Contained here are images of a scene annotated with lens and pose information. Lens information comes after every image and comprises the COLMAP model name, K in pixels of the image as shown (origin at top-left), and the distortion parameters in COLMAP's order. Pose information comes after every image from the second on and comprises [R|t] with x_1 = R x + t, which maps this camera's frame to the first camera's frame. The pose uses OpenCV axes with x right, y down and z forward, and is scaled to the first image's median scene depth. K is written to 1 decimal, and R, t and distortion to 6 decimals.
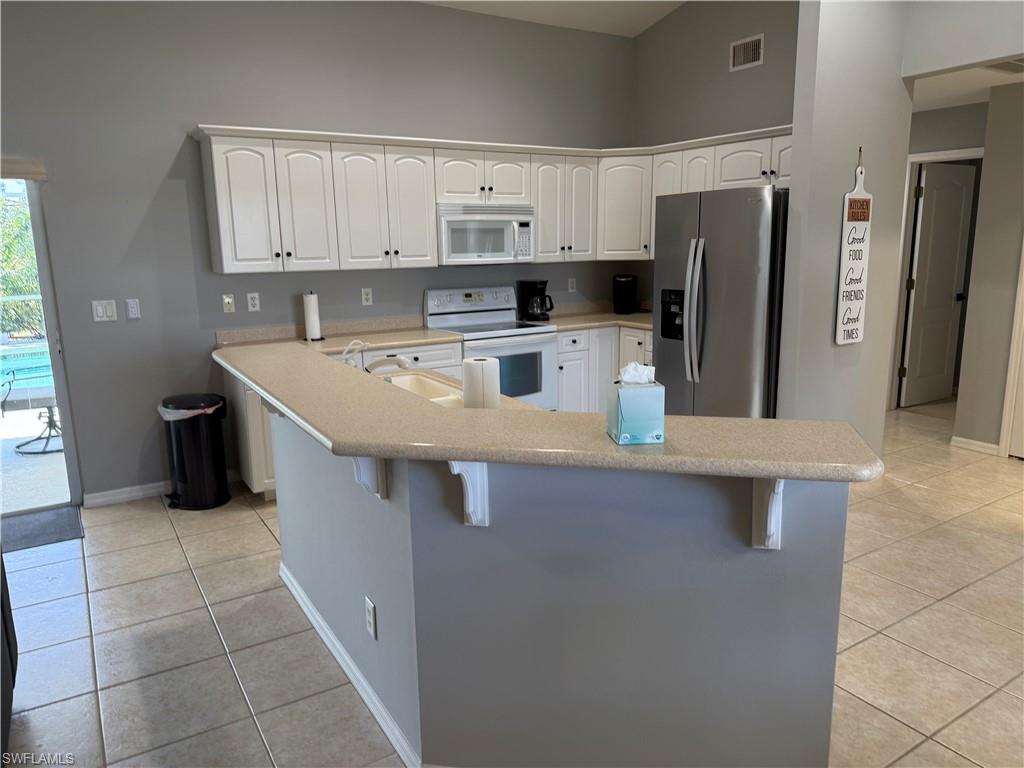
lens RADIAL K [[725.1, 0, 514.9], [0, 725.1, 382.8], [0, 0, 1]] dist [0.005866, -0.001918]
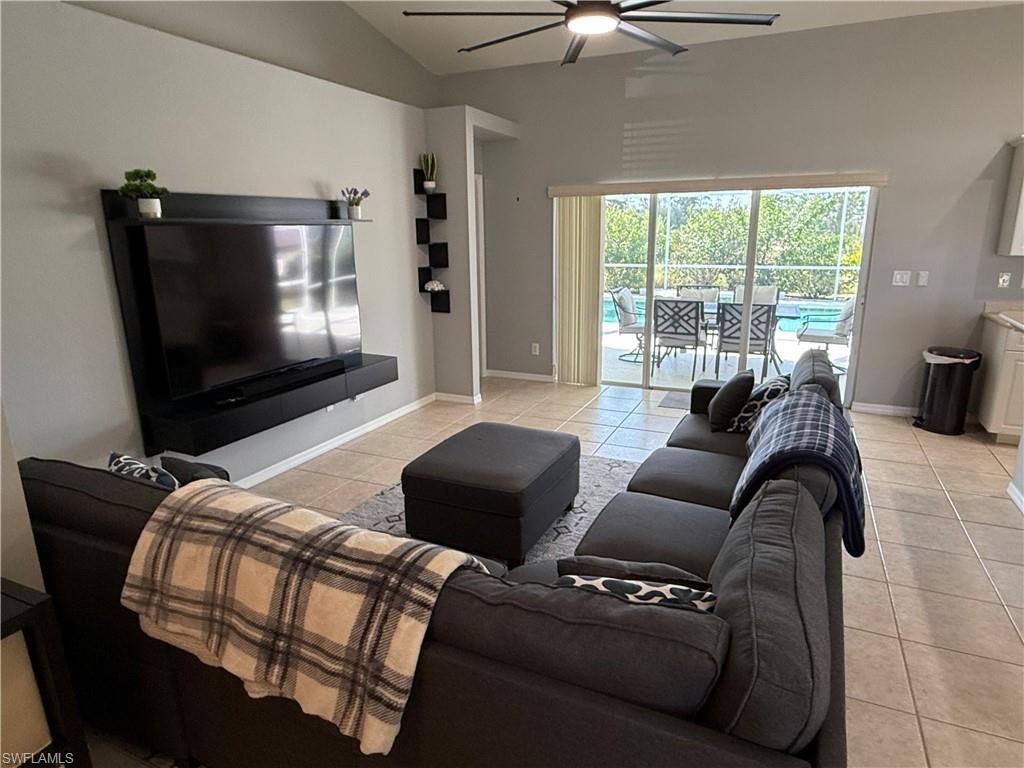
lens RADIAL K [[622.5, 0, 514.5], [0, 622.5, 388.9], [0, 0, 1]] dist [-0.002774, 0.000721]
pose [[0.559220, 0.218117, -0.799811, 0.026279], [-0.166004, 0.974690, 0.149740, 0.053432], [0.812229, 0.049034, 0.581274, -0.297130]]
